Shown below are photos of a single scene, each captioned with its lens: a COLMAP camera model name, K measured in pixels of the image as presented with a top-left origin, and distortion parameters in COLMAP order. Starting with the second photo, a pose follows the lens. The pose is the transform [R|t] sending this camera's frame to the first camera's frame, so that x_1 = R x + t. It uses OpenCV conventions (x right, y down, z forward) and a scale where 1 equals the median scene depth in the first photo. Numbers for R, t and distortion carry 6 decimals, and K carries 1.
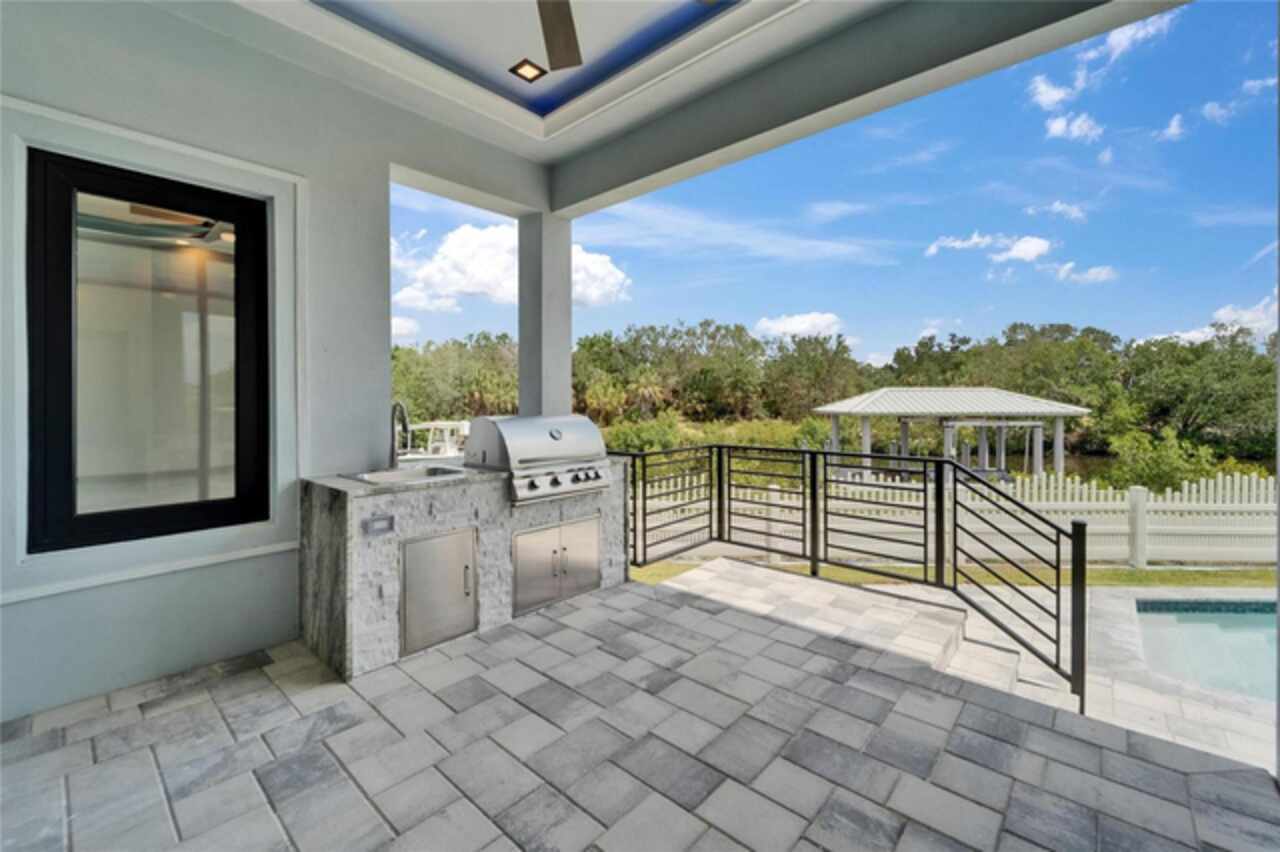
lens RADIAL K [[515.4, 0, 643.5], [0, 515.4, 410.6], [0, 0, 1]] dist [-0.003315, -0.000818]
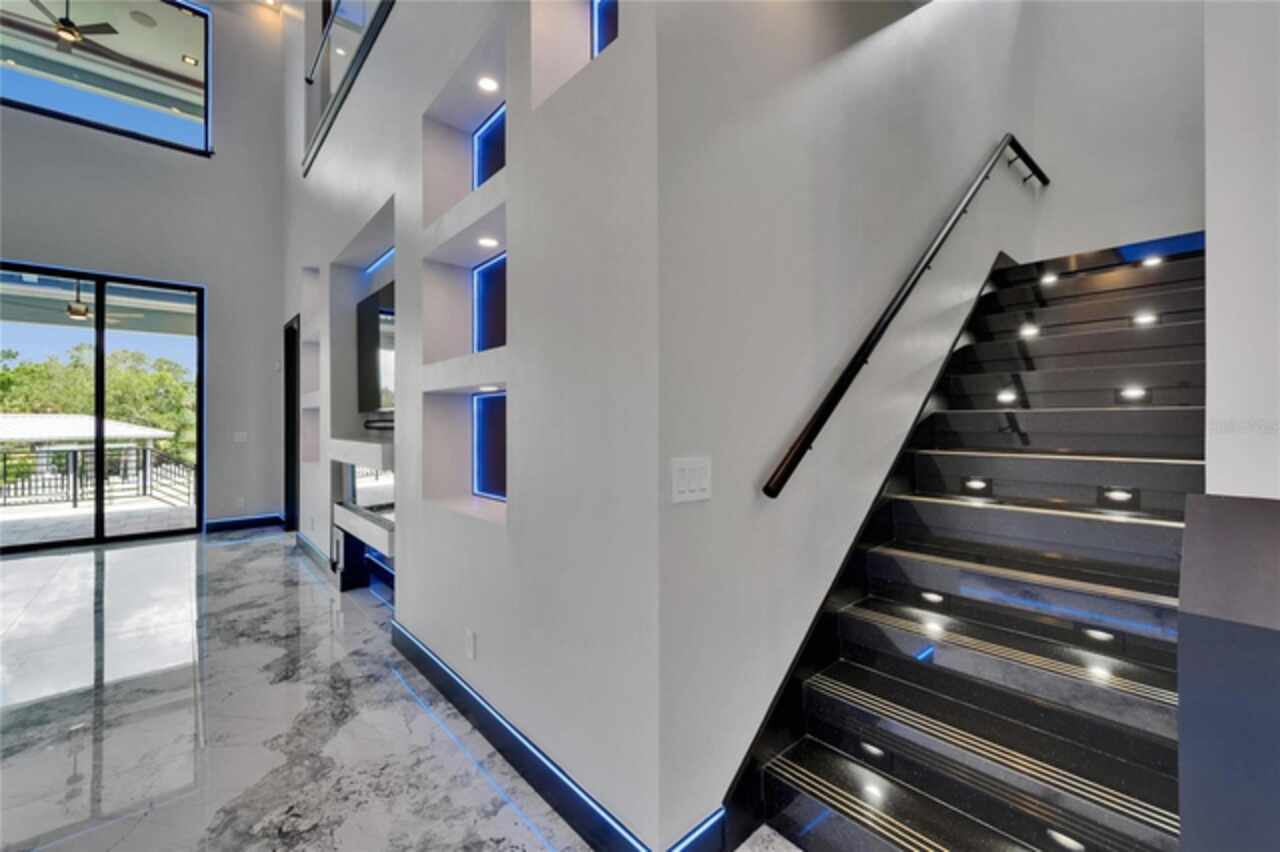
lens RADIAL K [[515.4, 0, 644.4], [0, 515.4, 422.1], [0, 0, 1]] dist [-0.003315, -0.000818]
pose [[0.096944, 0.003365, 0.995284, -0.203214], [0.021102, 0.999763, -0.005436, 0.001602], [-0.995066, 0.021529, 0.096850, -0.207532]]
